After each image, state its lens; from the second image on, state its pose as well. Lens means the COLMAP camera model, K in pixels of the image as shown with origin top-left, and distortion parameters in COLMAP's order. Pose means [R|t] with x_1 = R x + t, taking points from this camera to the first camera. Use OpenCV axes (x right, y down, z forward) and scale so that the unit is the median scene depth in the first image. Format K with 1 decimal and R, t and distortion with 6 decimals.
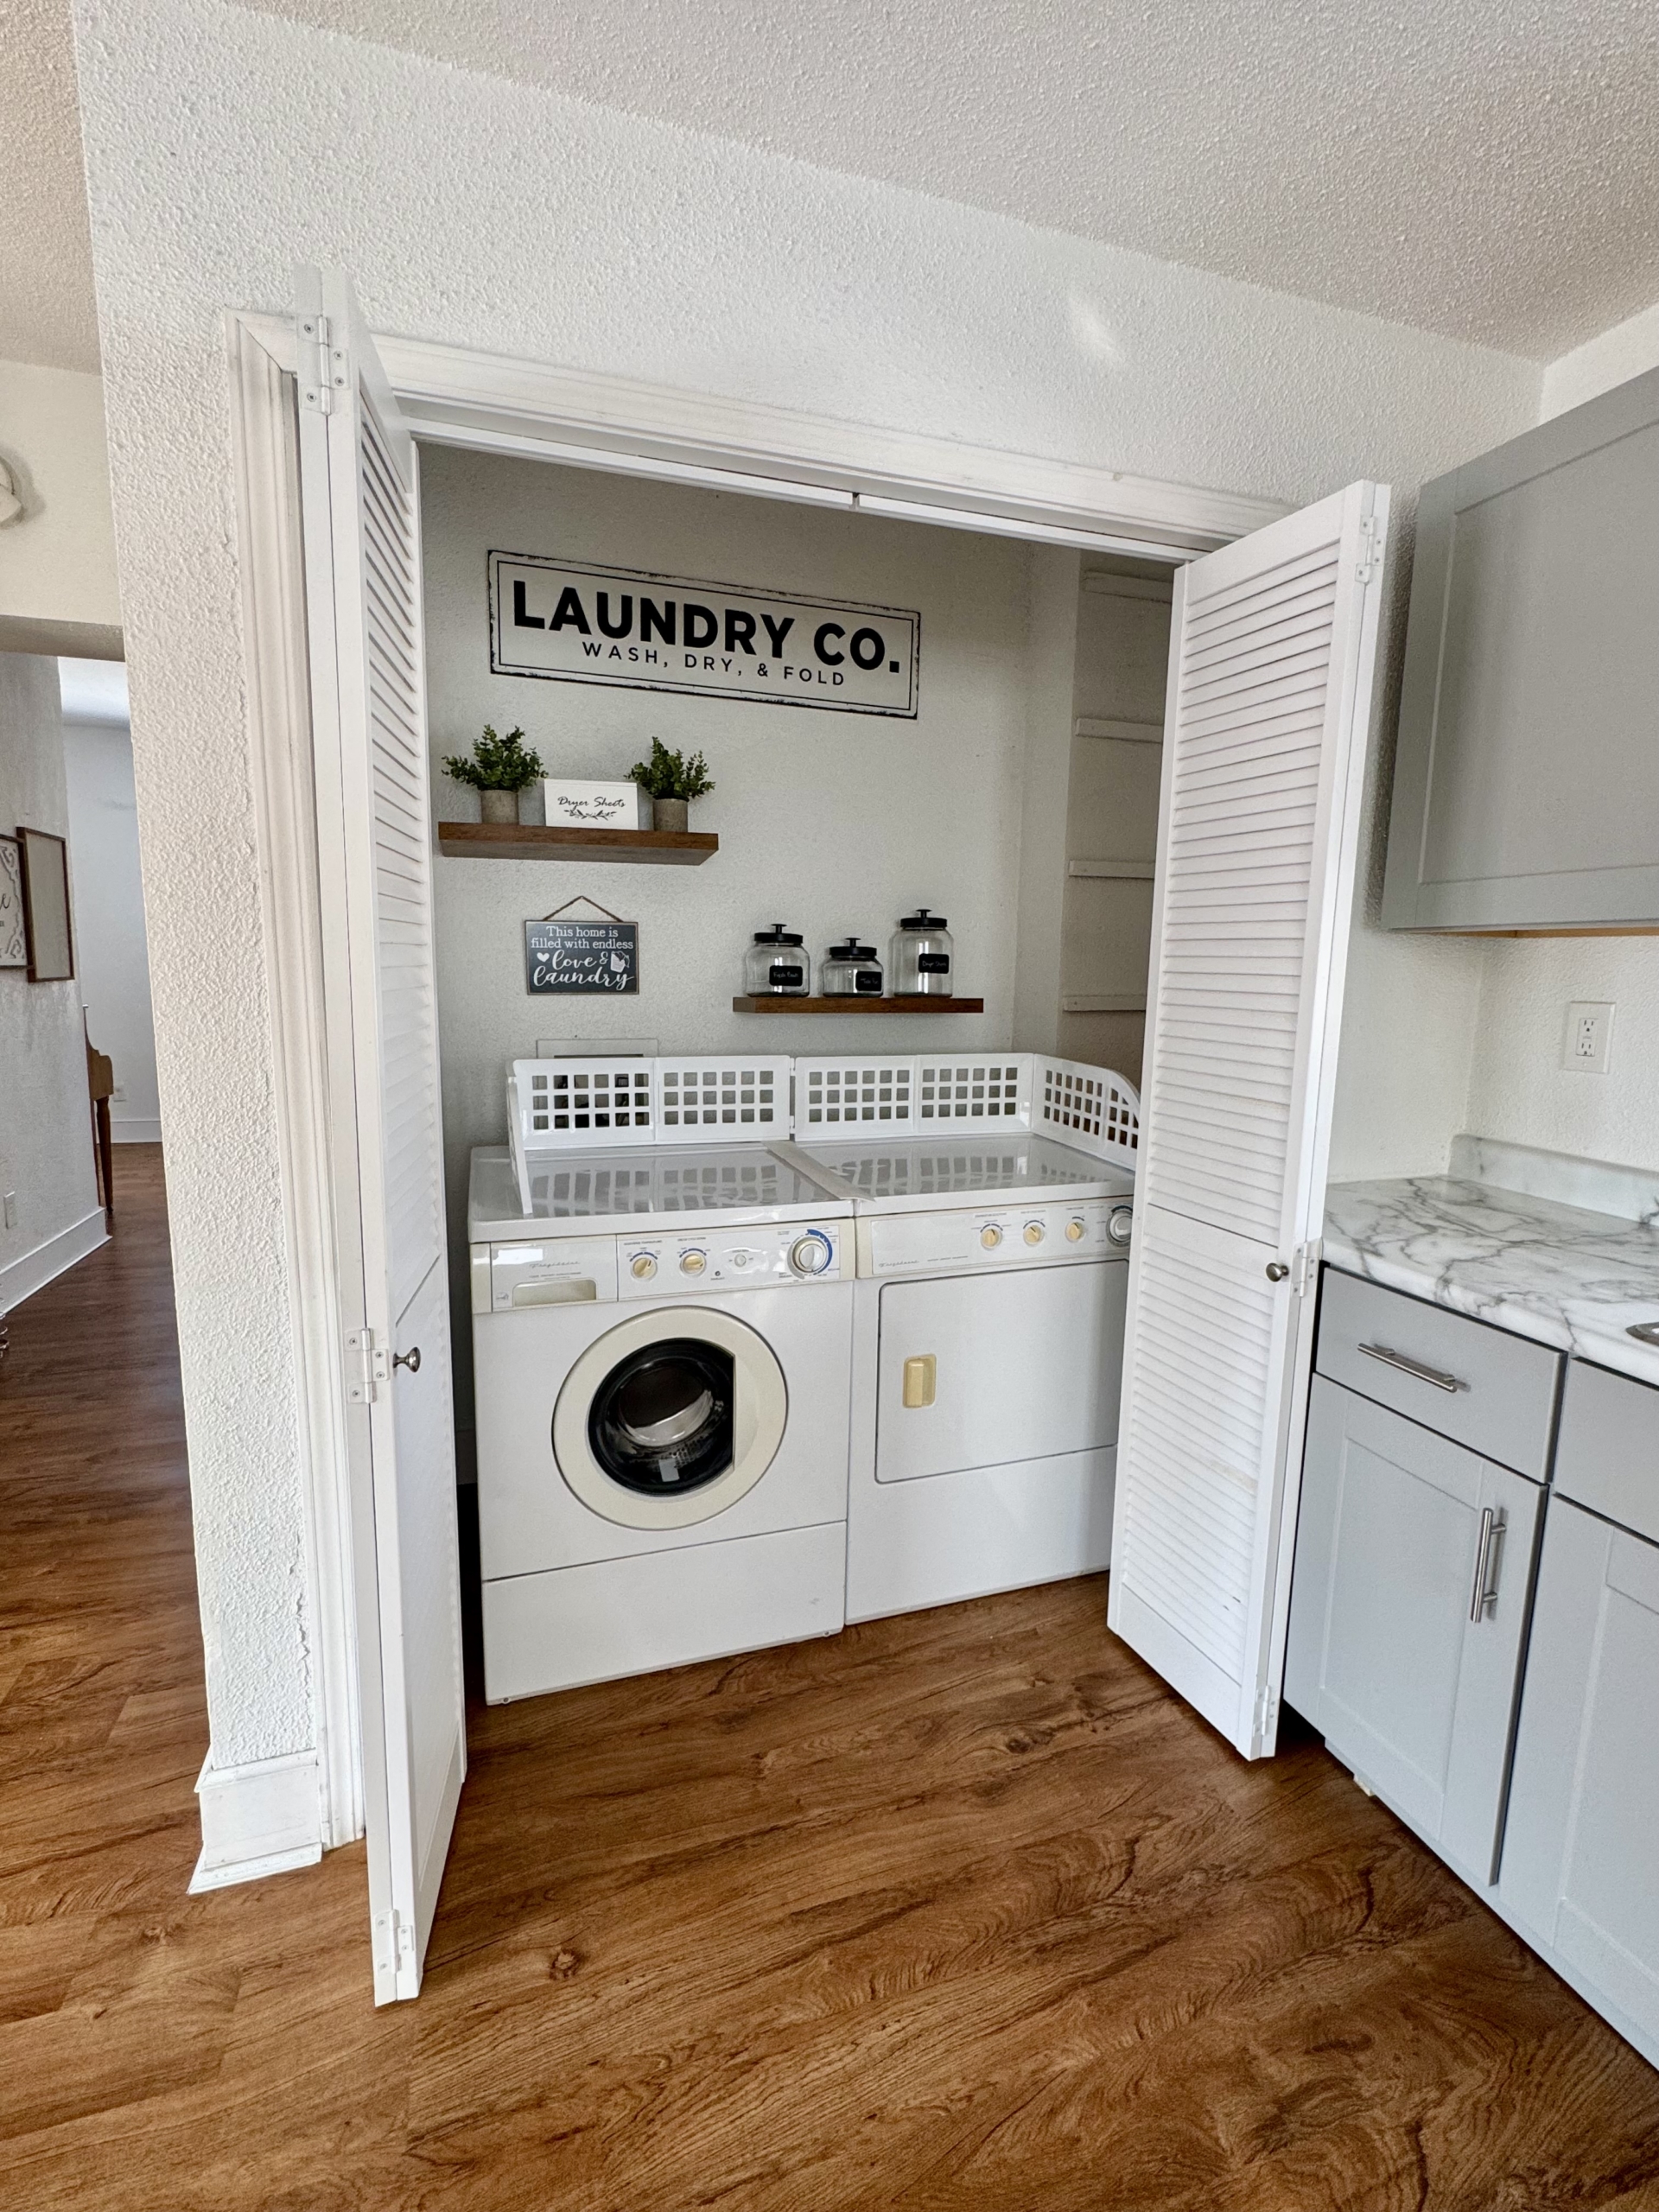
lens RADIAL K [[1020.0, 0, 828.0], [0, 1020.0, 1104.6], [0, 0, 1]] dist [0.003348, 0.000239]
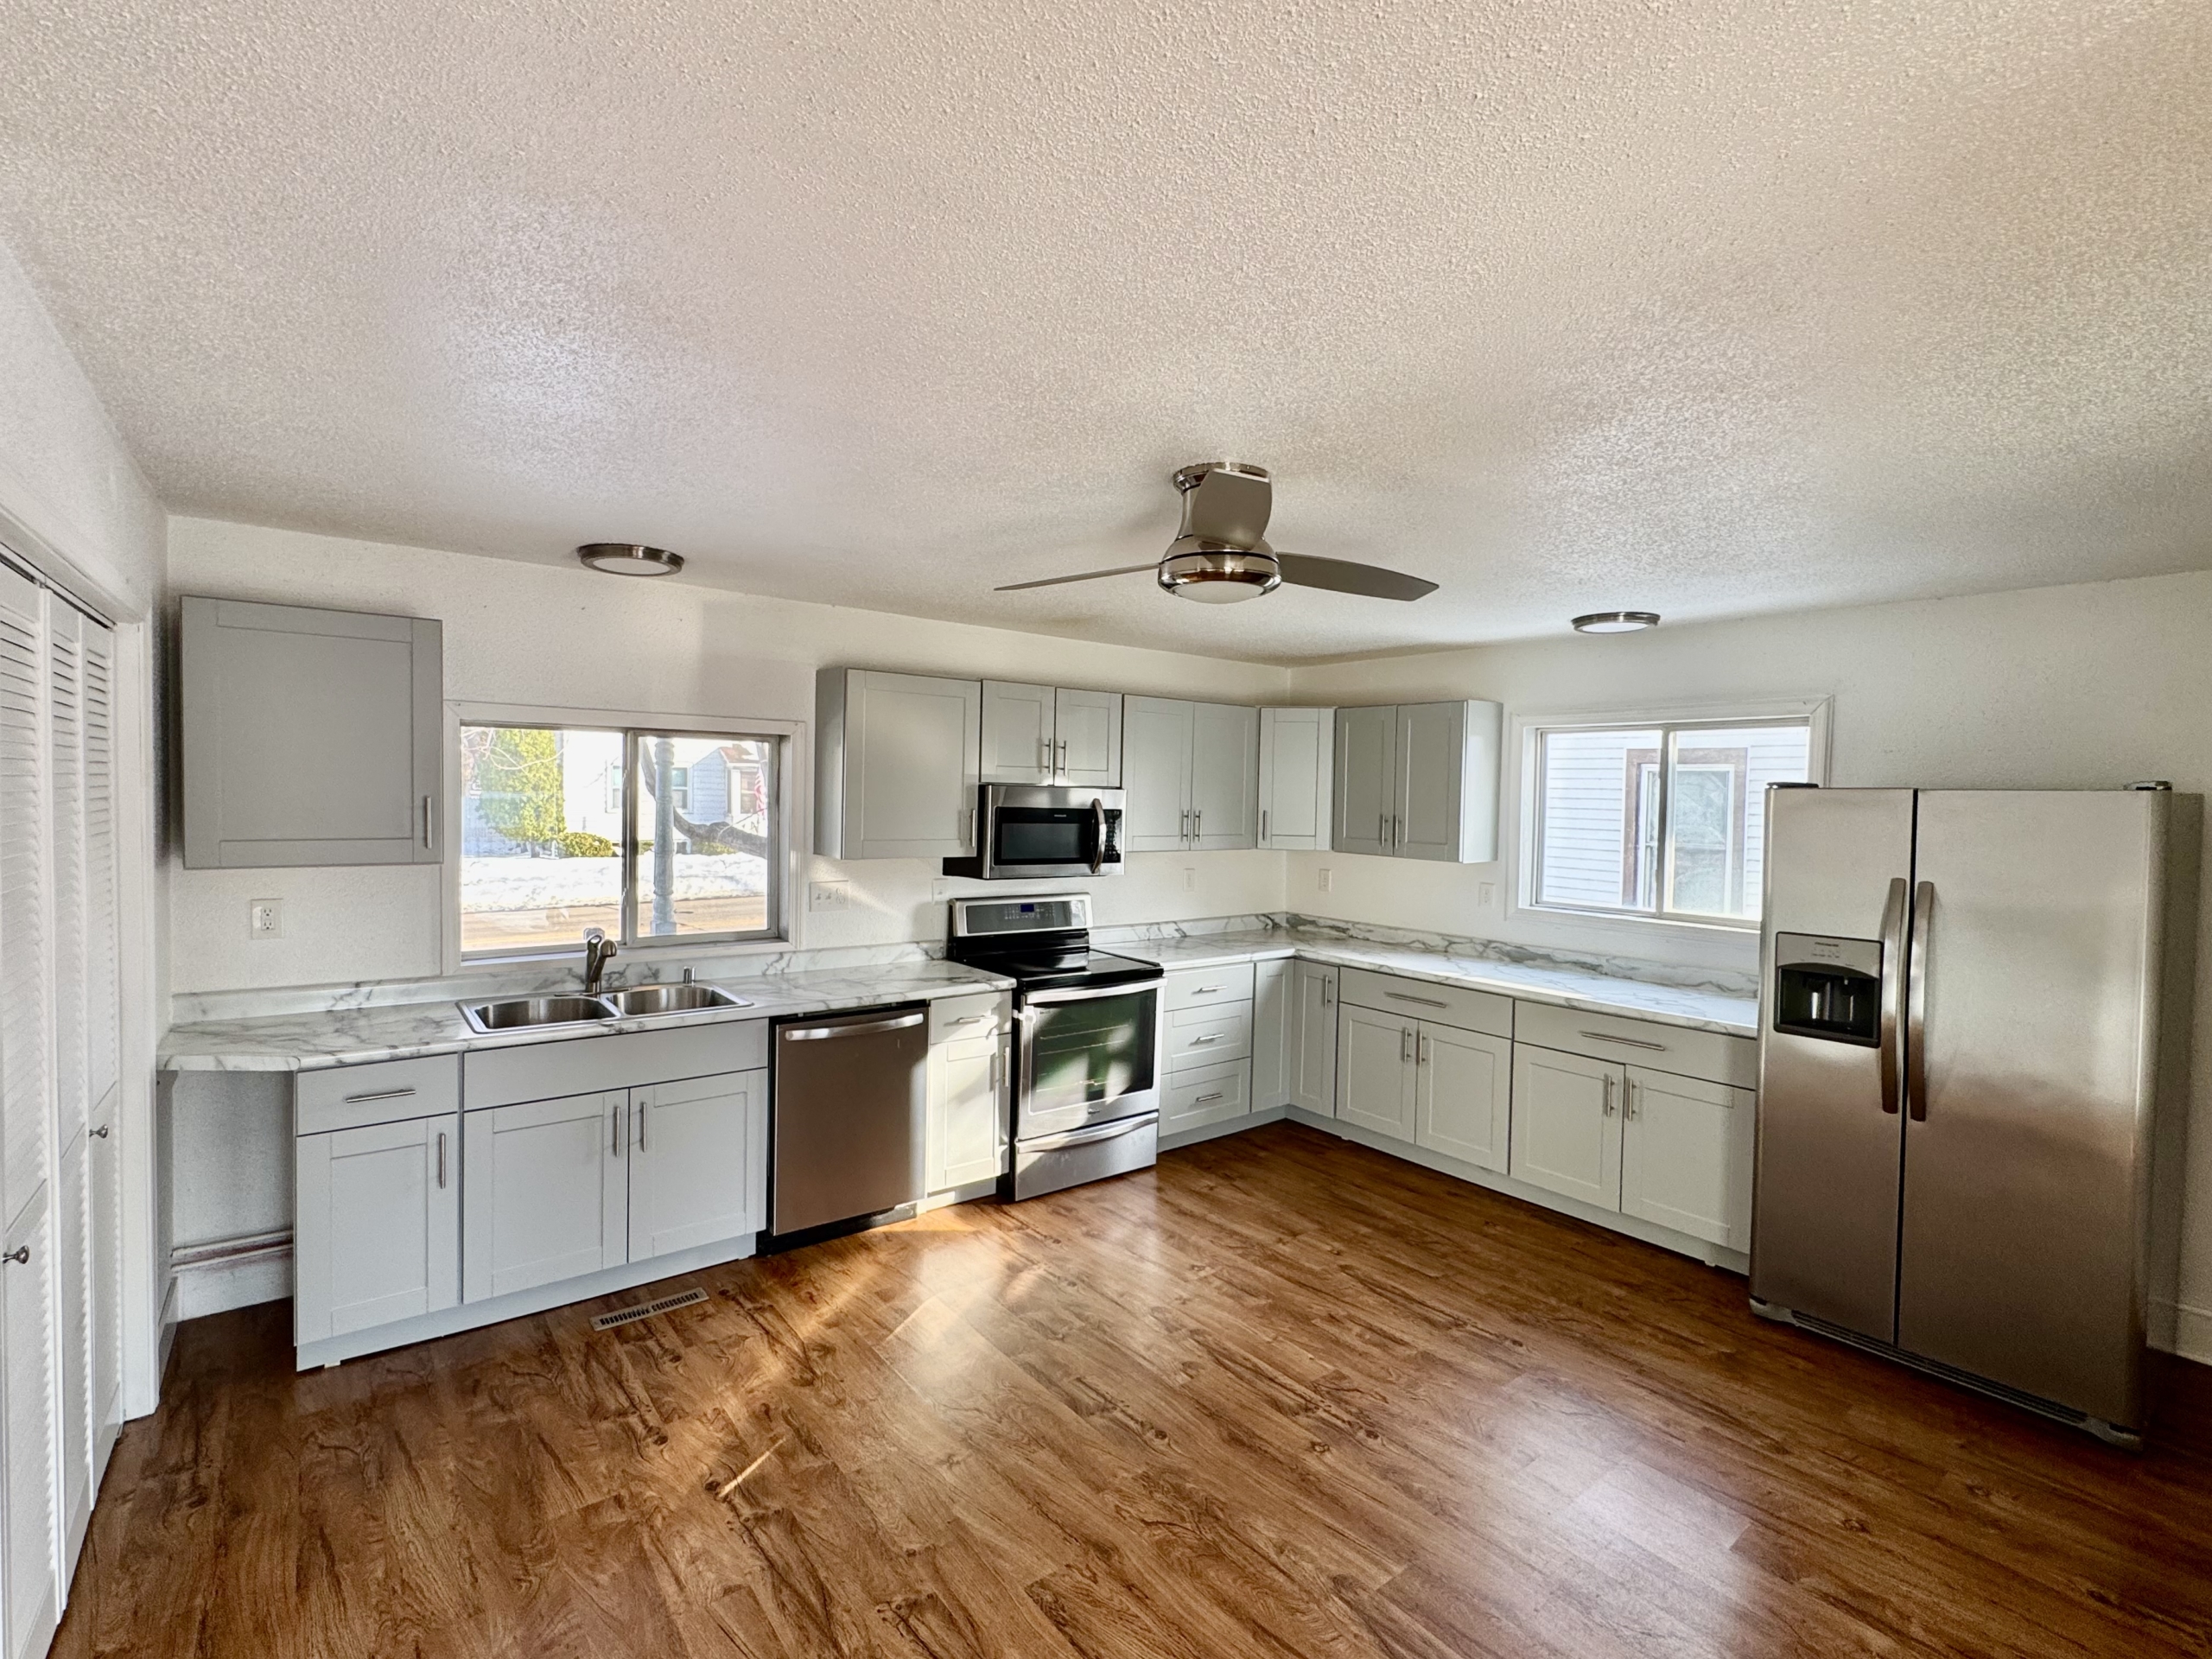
lens RADIAL K [[1020.0, 0, 1101.5], [0, 1020.0, 823.4], [0, 0, 1]] dist [0.003348, 0.000239]
pose [[-0.325479, -0.050793, 0.944184, -1.865006], [0.111967, 0.989460, 0.091826, -0.316010], [-0.938897, 0.135605, -0.316361, 0.257213]]
